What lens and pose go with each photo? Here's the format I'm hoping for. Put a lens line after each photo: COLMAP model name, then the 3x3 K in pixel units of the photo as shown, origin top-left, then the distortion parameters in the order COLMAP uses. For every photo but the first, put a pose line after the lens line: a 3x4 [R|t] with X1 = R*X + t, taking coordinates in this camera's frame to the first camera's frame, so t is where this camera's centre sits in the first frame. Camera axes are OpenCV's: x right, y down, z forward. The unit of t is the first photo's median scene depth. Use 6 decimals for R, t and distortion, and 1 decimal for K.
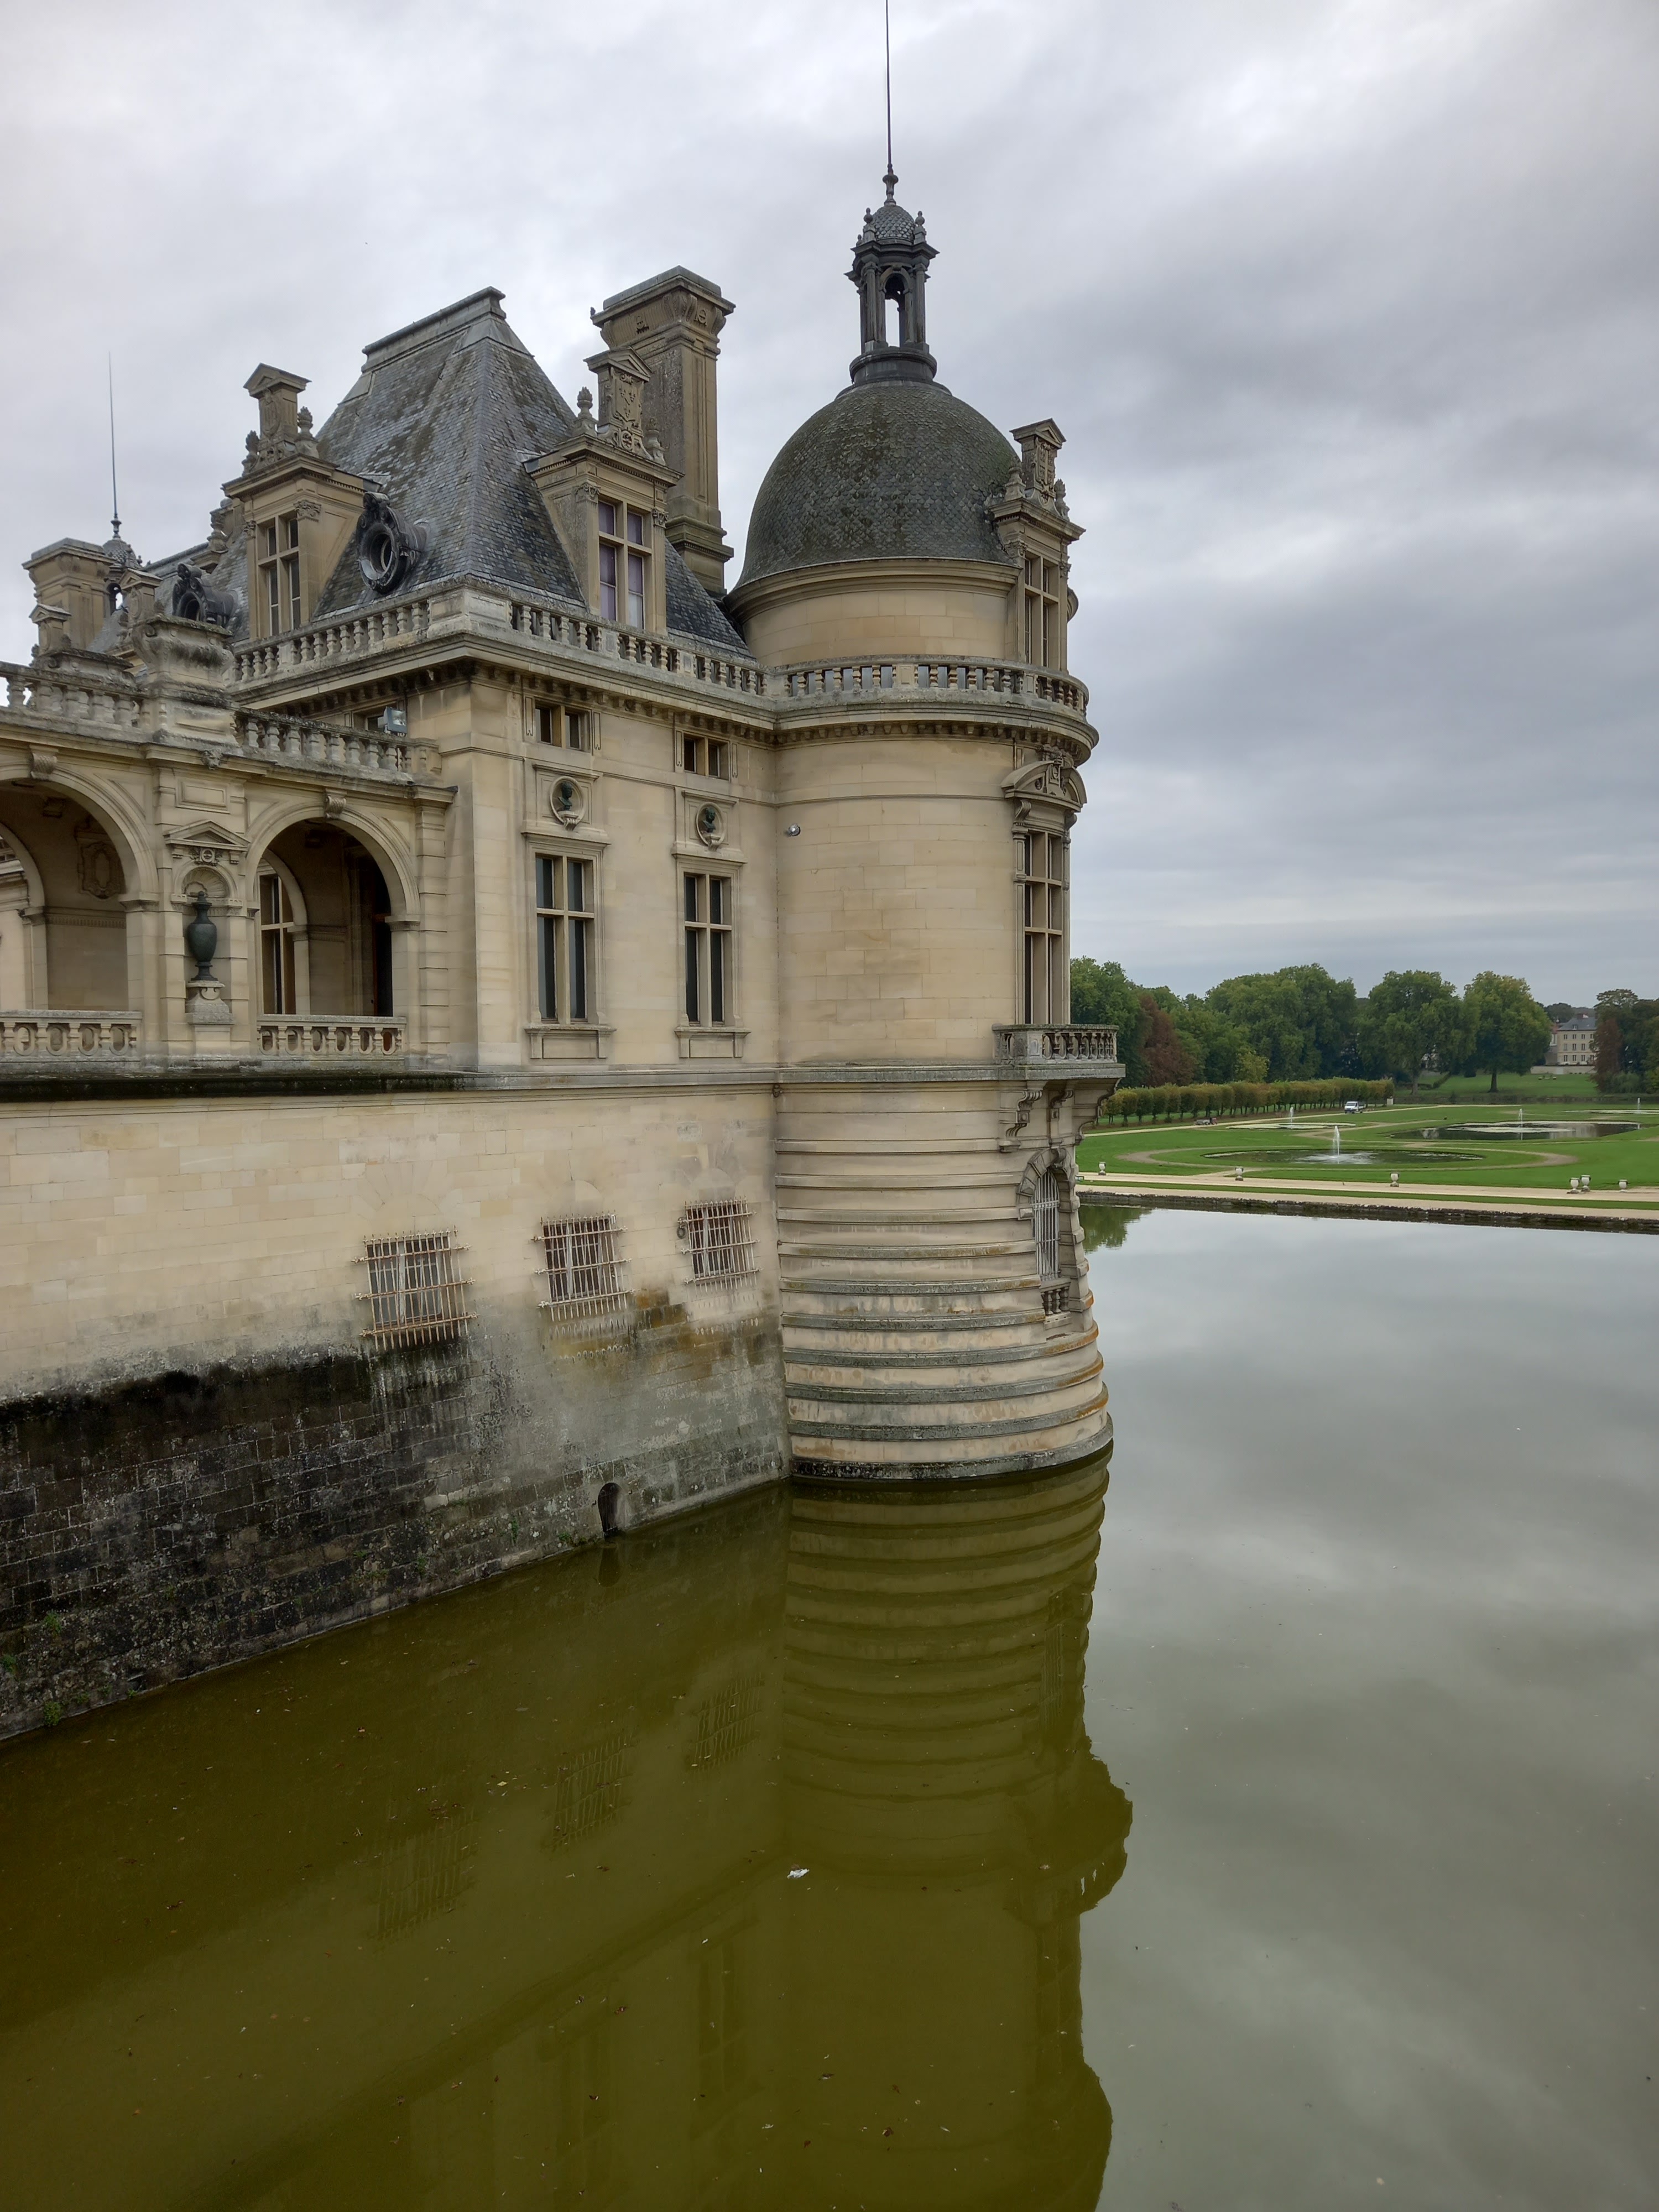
lens RADIAL K [[1655.1, 0, 829.5], [0, 1655.1, 1106.0], [0, 0, 1]] dist [0.088471, -0.118074]
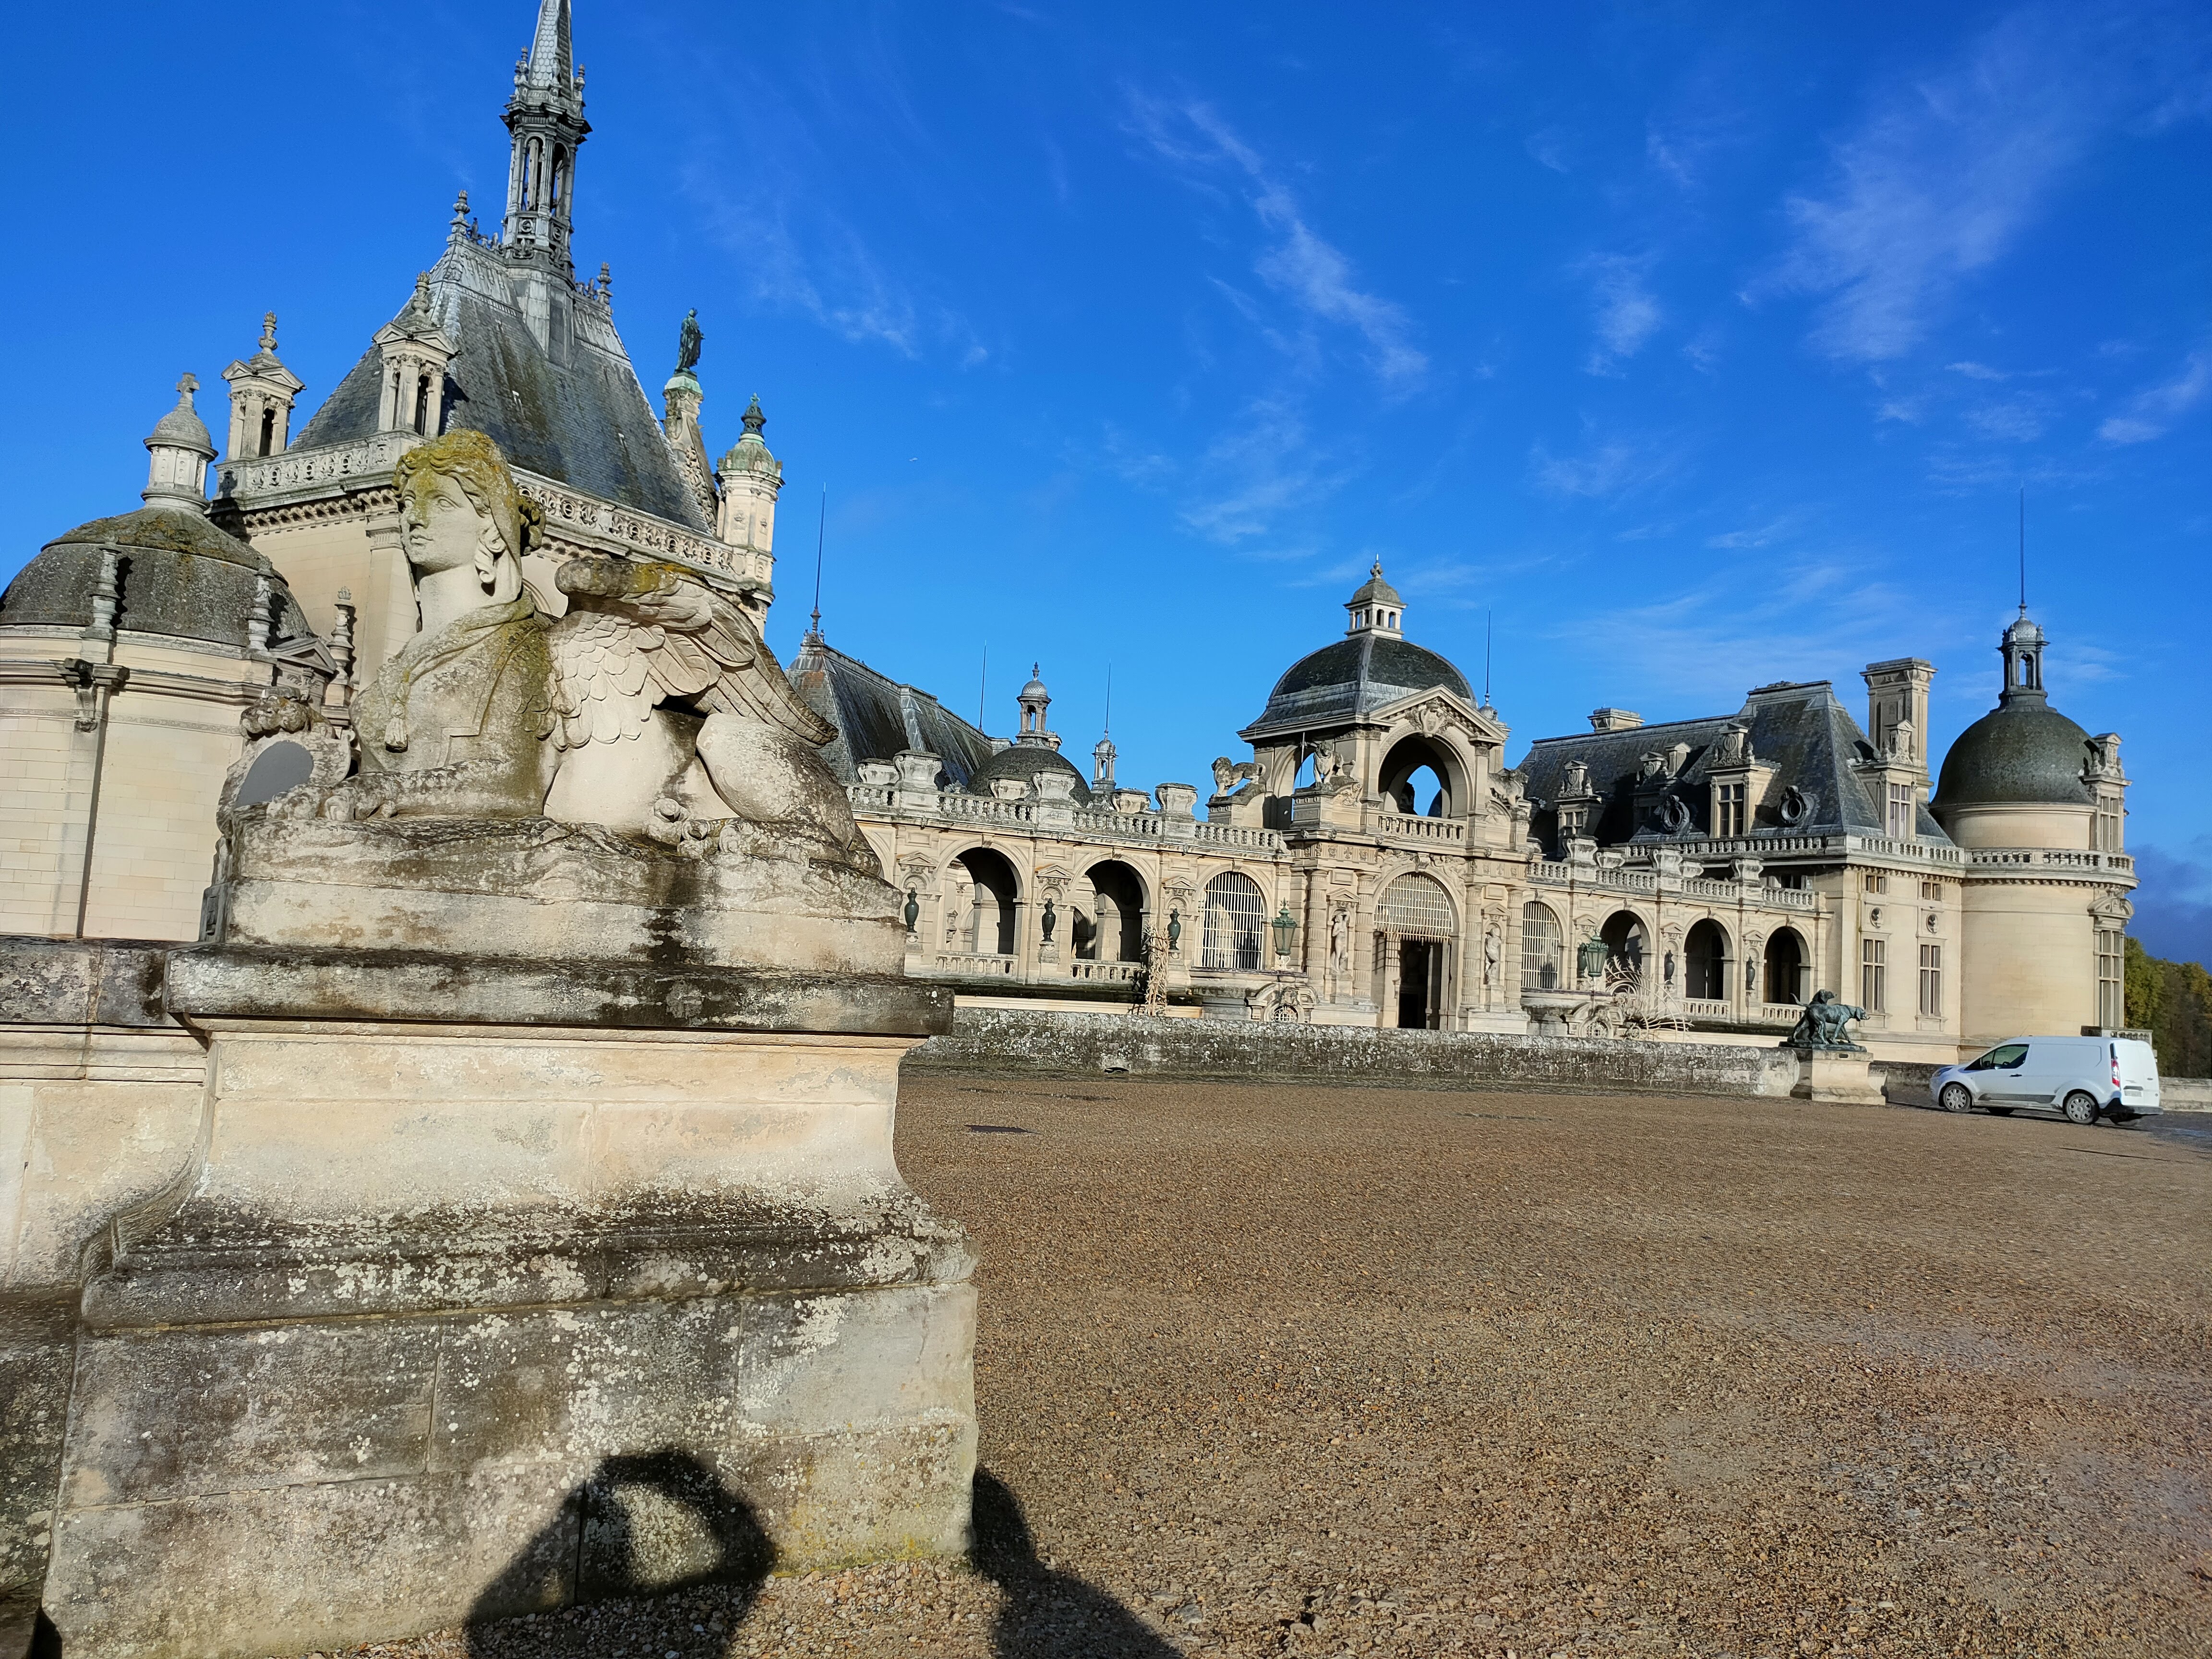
lens RADIAL K [[1655.1, 0, 1106.0], [0, 1655.1, 829.5], [0, 0, 1]] dist [0.088471, -0.118074]
pose [[0.933795, 0.031663, -0.356406, -0.325345], [-0.075774, 0.990984, -0.110491, 0.036692], [0.349694, 0.130183, 0.927775, -1.532401]]
